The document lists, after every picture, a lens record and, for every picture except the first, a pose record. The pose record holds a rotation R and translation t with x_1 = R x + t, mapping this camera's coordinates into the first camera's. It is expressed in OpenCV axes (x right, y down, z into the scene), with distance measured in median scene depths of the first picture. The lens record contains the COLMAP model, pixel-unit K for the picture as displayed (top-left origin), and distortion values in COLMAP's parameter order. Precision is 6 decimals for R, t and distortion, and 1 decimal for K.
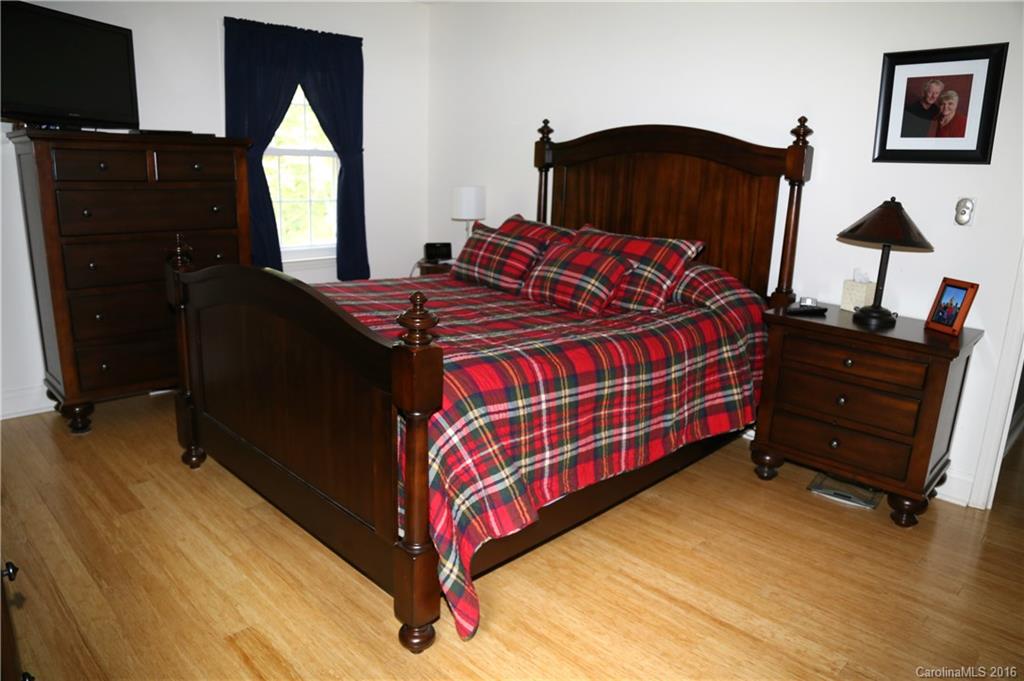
lens RADIAL K [[718.3, 0, 510.7], [0, 718.3, 340.0], [0, 0, 1]] dist [-0.082204, 0.010276]
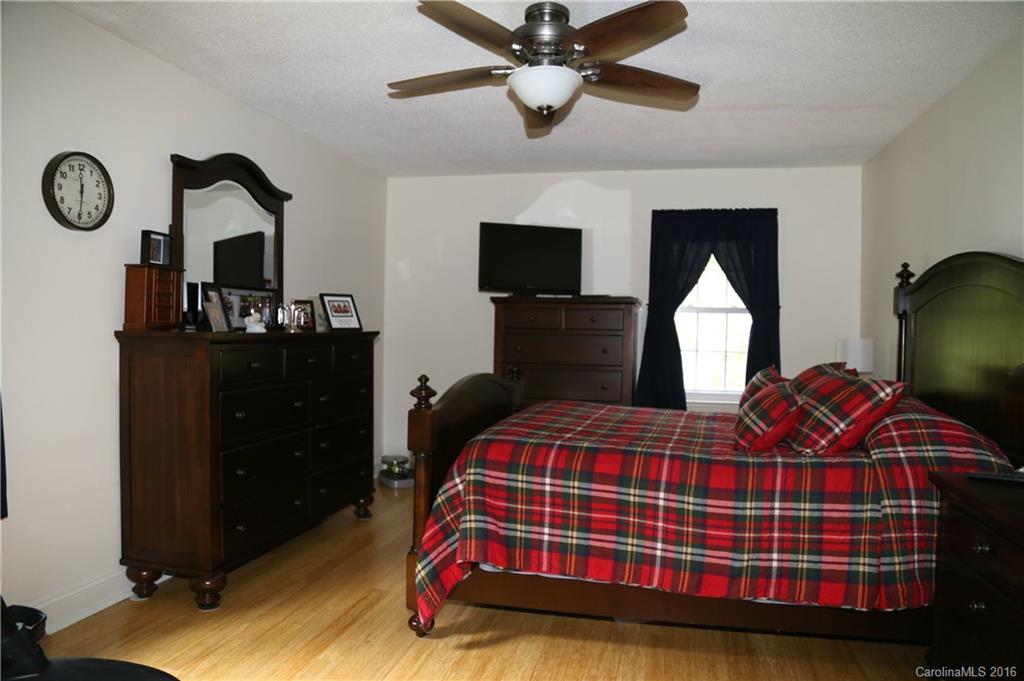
lens RADIAL K [[718.3, 0, 508.6], [0, 718.3, 344.4], [0, 0, 1]] dist [-0.082204, 0.010276]
pose [[0.508694, -0.007566, -0.860914, 0.772506], [-0.207719, 0.969342, -0.131255, 0.021681], [0.835514, 0.245597, 0.491527, 0.216049]]
